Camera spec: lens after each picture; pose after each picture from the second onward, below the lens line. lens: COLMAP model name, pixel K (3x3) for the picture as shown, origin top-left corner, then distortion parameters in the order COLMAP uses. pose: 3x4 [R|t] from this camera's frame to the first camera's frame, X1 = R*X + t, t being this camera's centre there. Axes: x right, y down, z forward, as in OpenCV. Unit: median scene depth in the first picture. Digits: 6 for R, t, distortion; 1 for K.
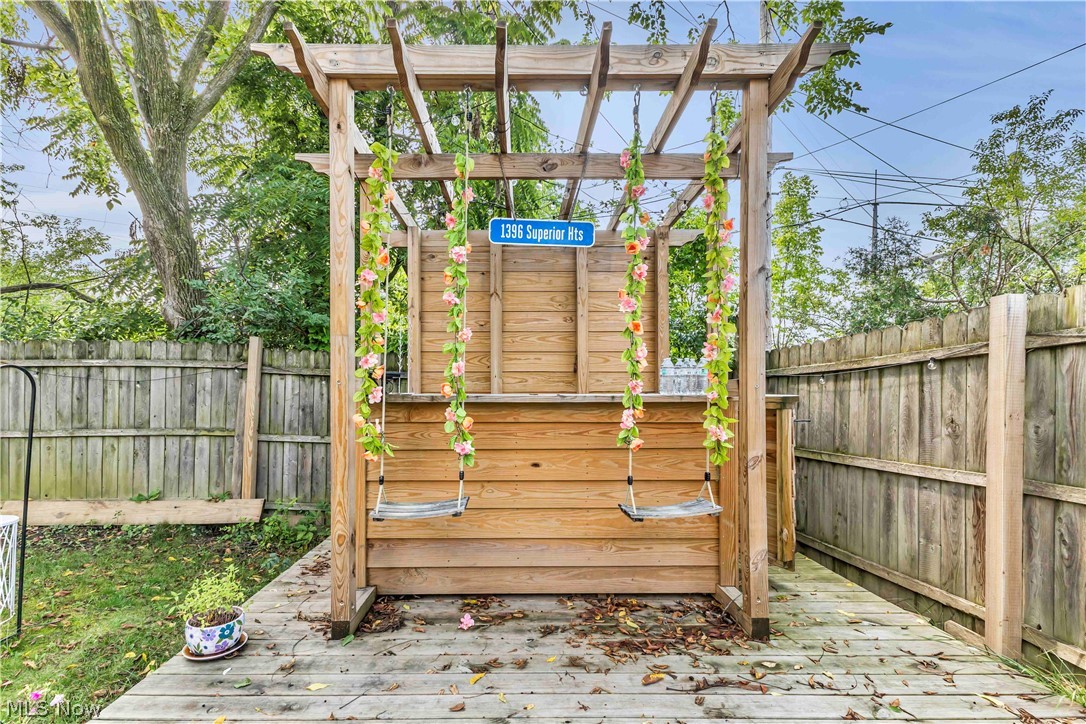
lens RADIAL K [[489.5, 0, 537.1], [0, 489.5, 395.1], [0, 0, 1]] dist [-0.000606, -0.000115]
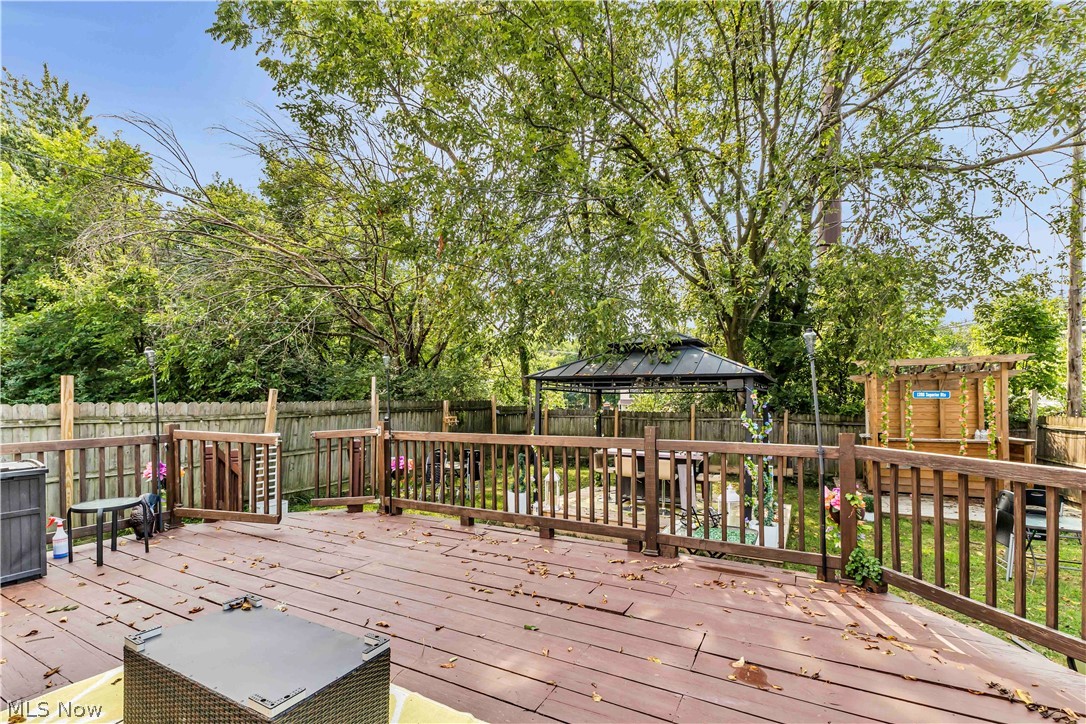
lens RADIAL K [[489.5, 0, 537.1], [0, 489.5, 395.1], [0, 0, 1]] dist [-0.000606, -0.000115]
pose [[0.848352, -0.021493, -0.528997, -0.514249], [0.015185, 0.999752, -0.016267, -0.291330], [0.529215, 0.005767, 0.848468, -3.395212]]
